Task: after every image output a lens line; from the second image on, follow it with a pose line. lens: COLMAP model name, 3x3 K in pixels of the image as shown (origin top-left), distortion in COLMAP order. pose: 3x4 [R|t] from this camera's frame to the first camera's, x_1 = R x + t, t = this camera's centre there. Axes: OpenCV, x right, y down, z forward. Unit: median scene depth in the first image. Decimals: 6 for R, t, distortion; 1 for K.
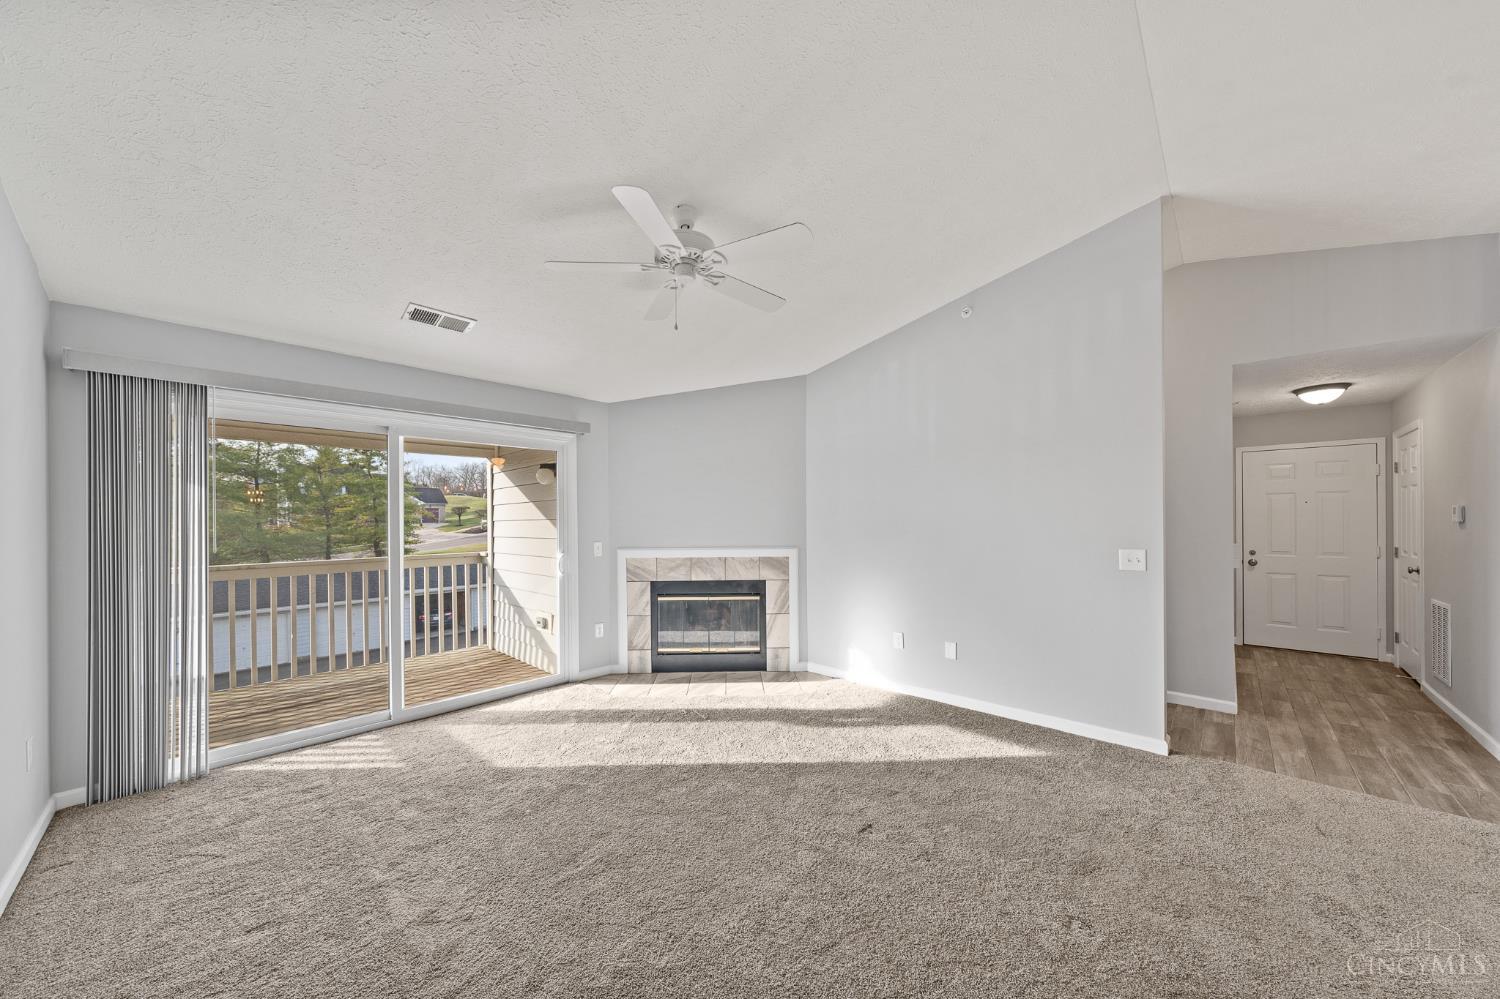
lens RADIAL K [[516.3, 0, 748.6], [0, 516.3, 519.4], [0, 0, 1]] dist [-0.000335, -0.000014]
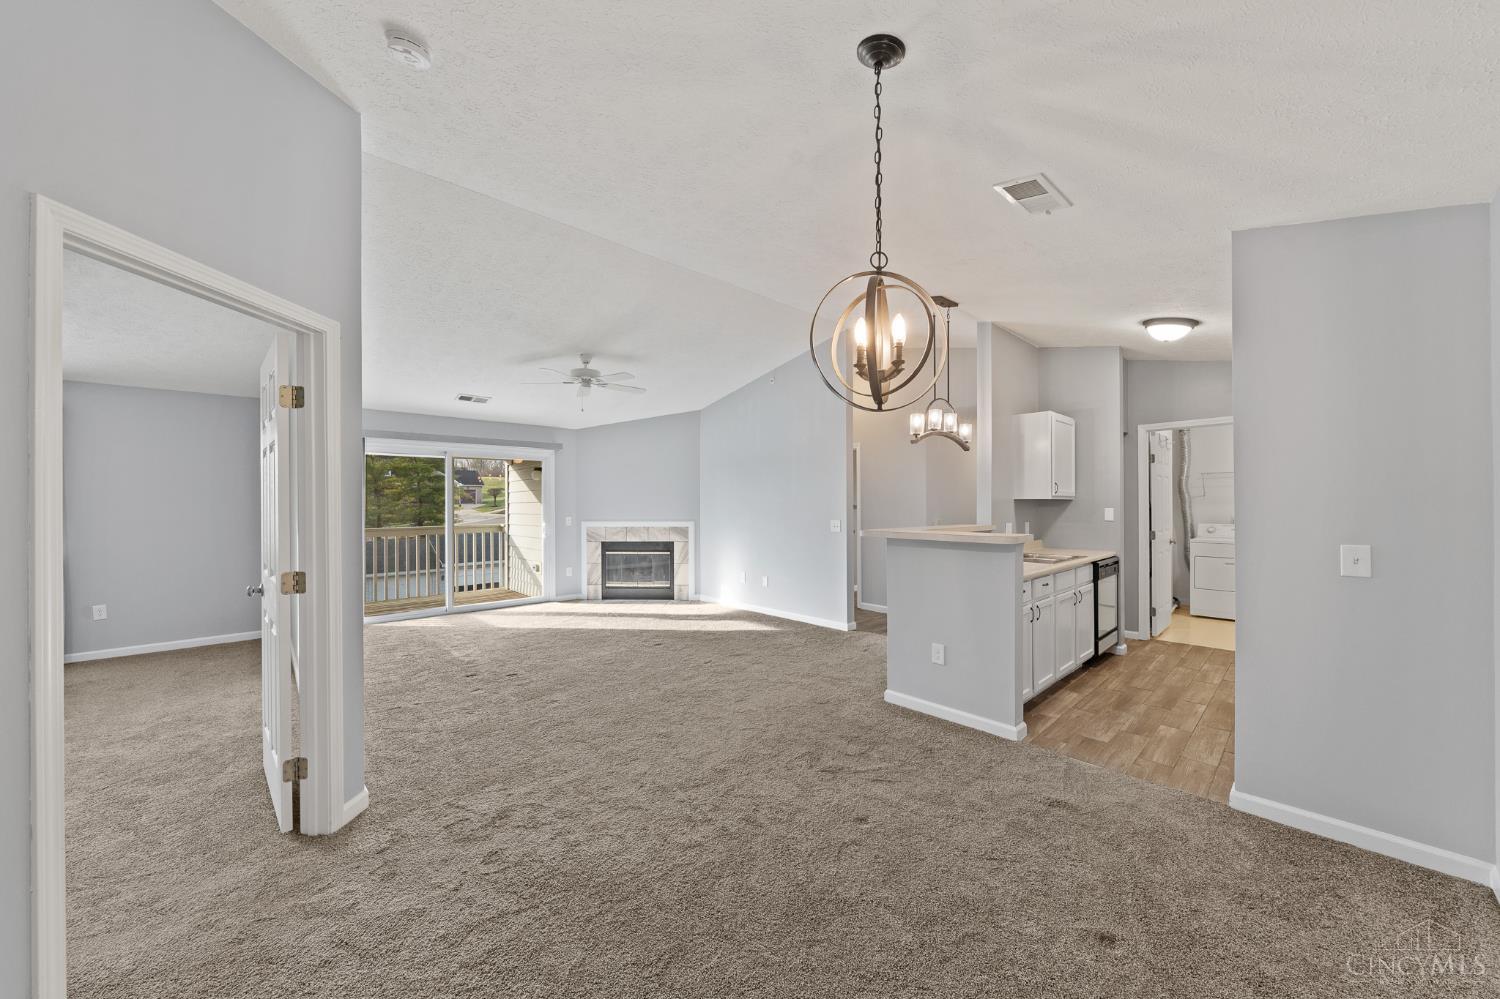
lens RADIAL K [[543.7, 0, 750.0], [0, 543.7, 499.5], [0, 0, 1]] dist [-0.000052, 0.000003]
pose [[0.997263, 0.002947, -0.073881, 0.386609], [-0.003153, 0.999991, -0.002670, -0.006024], [0.073872, 0.002896, 0.997264, -0.628359]]
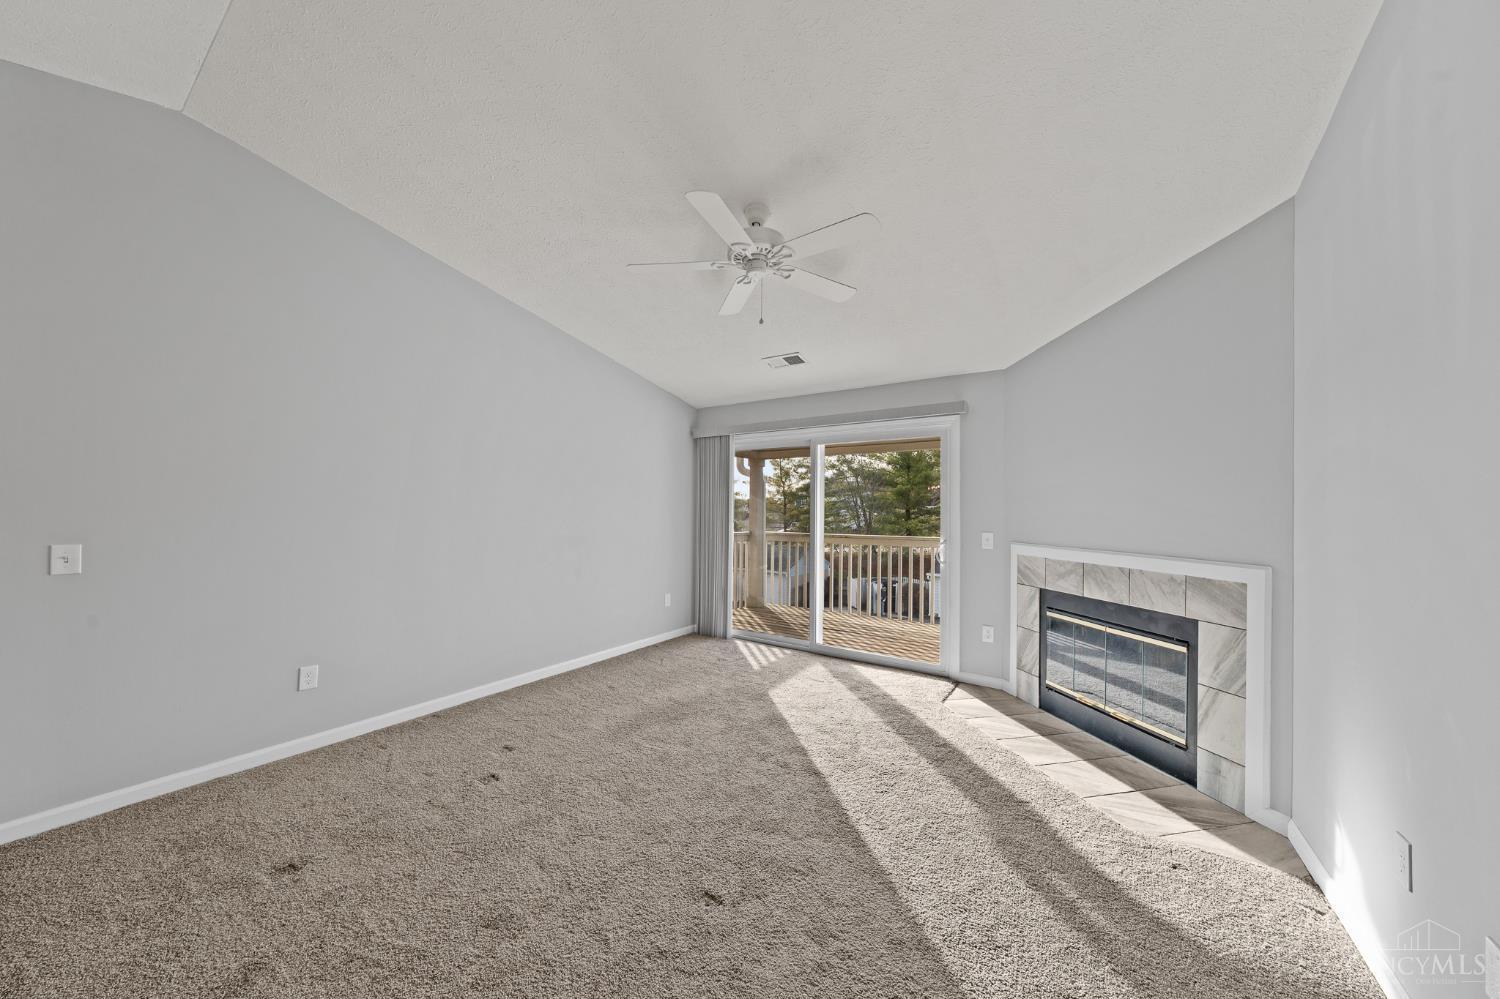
lens RADIAL K [[515.4, 0, 742.0], [0, 515.4, 503.2], [0, 0, 1]] dist [-0.000302, -0.000019]
pose [[0.156540, -0.001644, -0.987670, 0.494739], [-0.007351, 0.999969, -0.002829, -0.000109], [0.987644, 0.007703, 0.156523, 0.444292]]
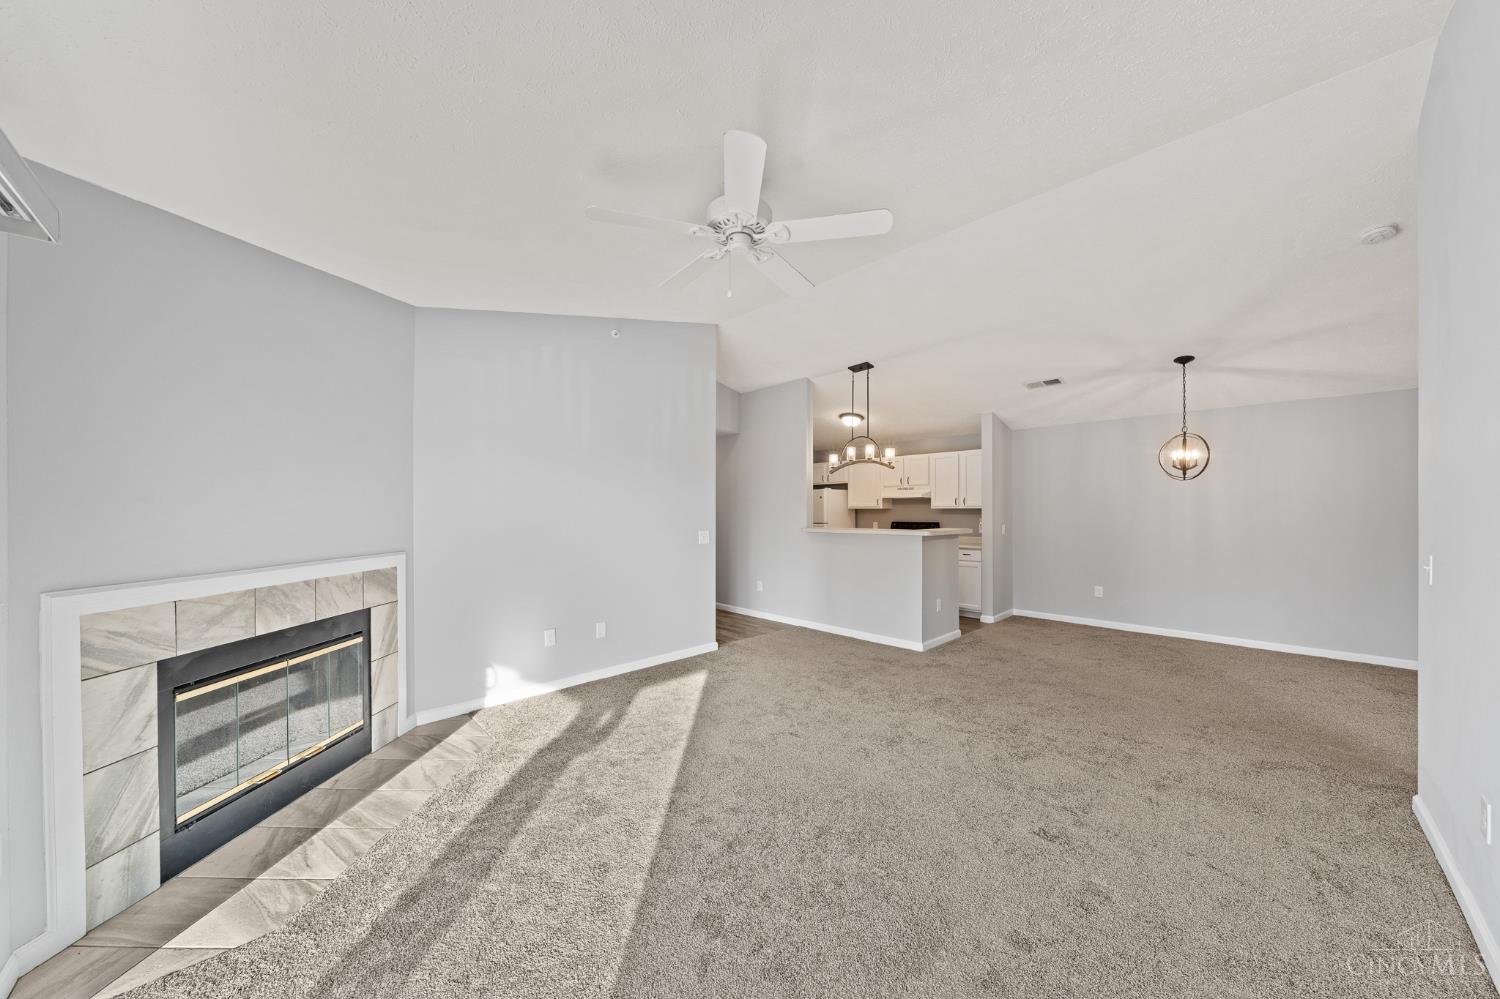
lens RADIAL K [[514.2, 0, 744.5], [0, 514.2, 512.2], [0, 0, 1]] dist [0.000153, 0.000045]
pose [[0.047798, 0.004447, 0.998847, -0.570251], [-0.001946, 0.999989, -0.004359, 0.003924], [-0.998855, -0.001736, 0.047806, 0.520902]]
